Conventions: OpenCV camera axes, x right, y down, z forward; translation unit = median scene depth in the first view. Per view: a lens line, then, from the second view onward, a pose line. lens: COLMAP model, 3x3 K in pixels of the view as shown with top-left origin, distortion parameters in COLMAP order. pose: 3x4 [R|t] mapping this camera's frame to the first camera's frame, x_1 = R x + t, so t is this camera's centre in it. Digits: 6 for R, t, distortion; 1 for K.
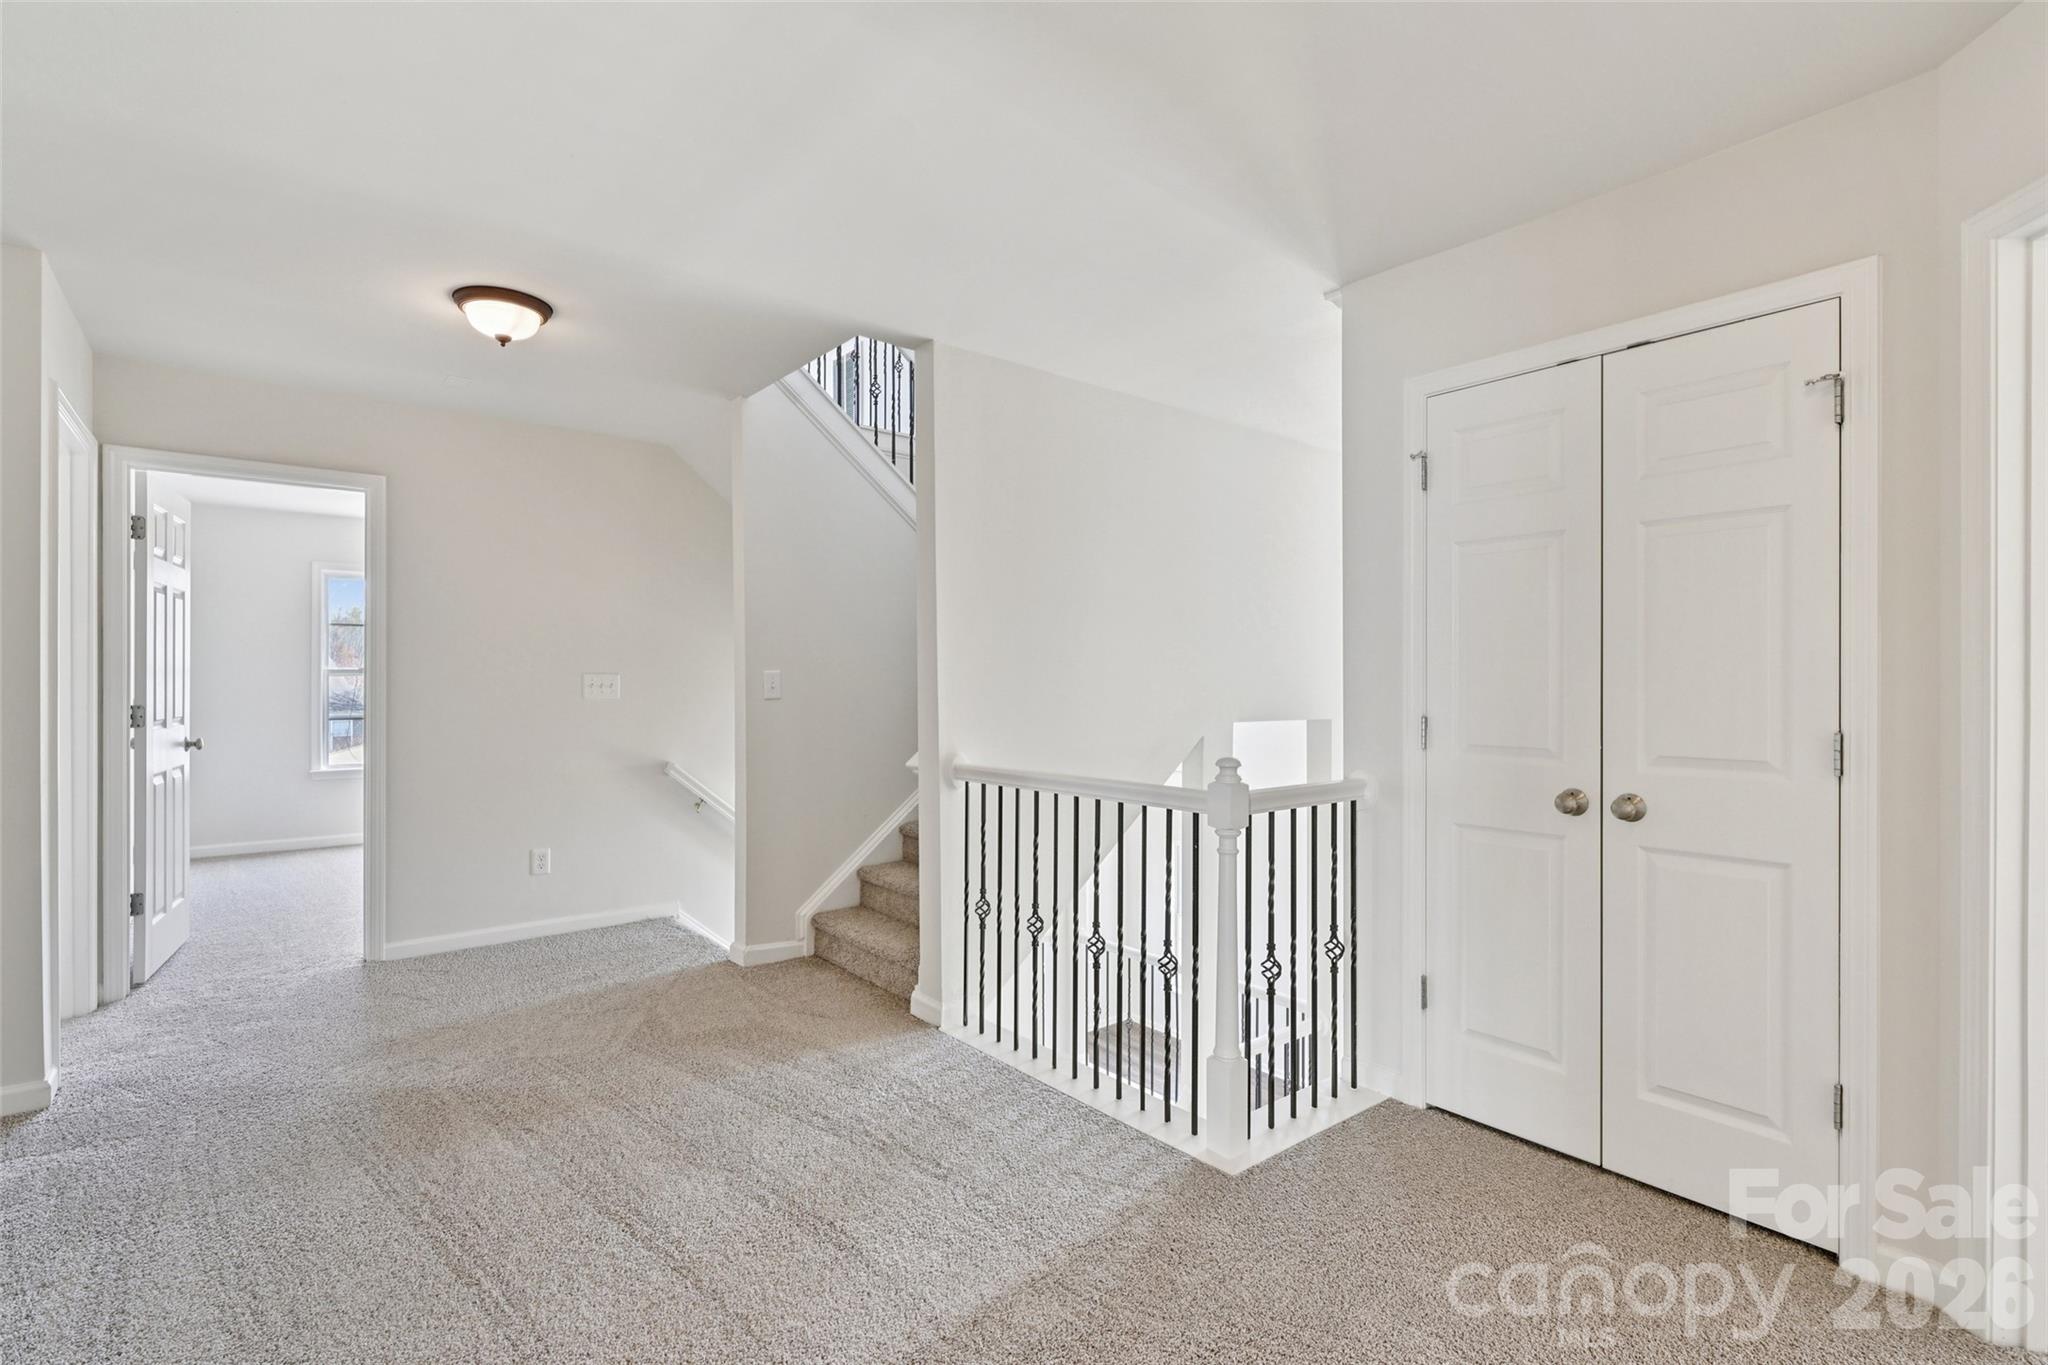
lens RADIAL K [[933.6, 0, 1027.2], [0, 933.6, 679.6], [0, 0, 1]] dist [-0.011681, 0.000008]
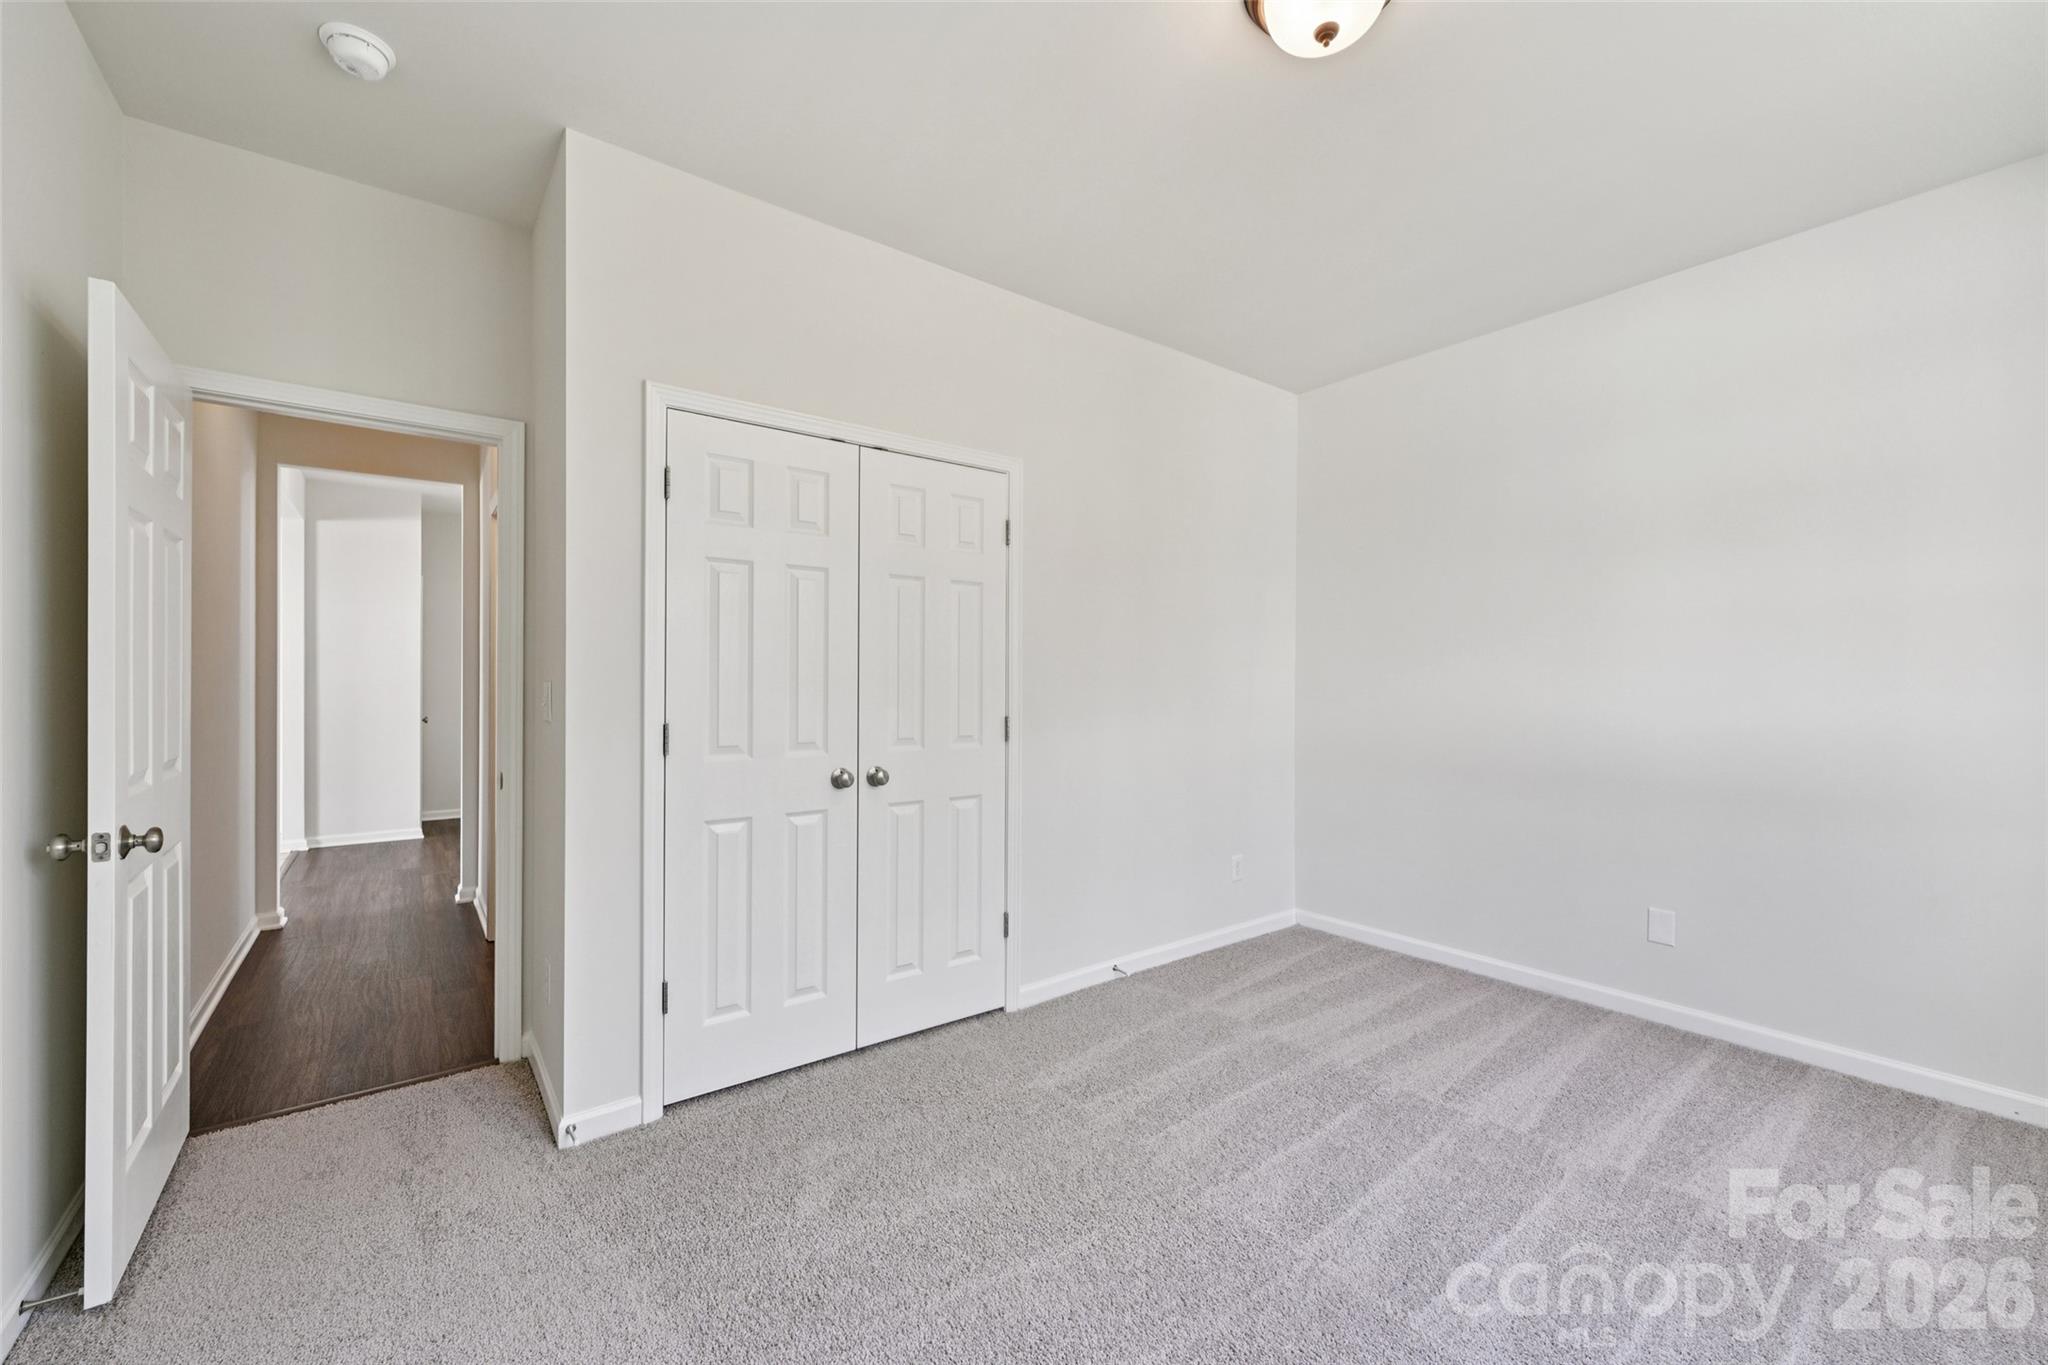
lens RADIAL K [[818.8, 0, 1021.1], [0, 818.8, 682.5], [0, 0, 1]] dist [0.003931, 0.000072]
pose [[0.040540, 0.011215, 0.999115, -0.578266], [0.001288, 0.999936, -0.011277, 0.009589], [-0.999177, 0.001744, 0.040523, 0.736745]]
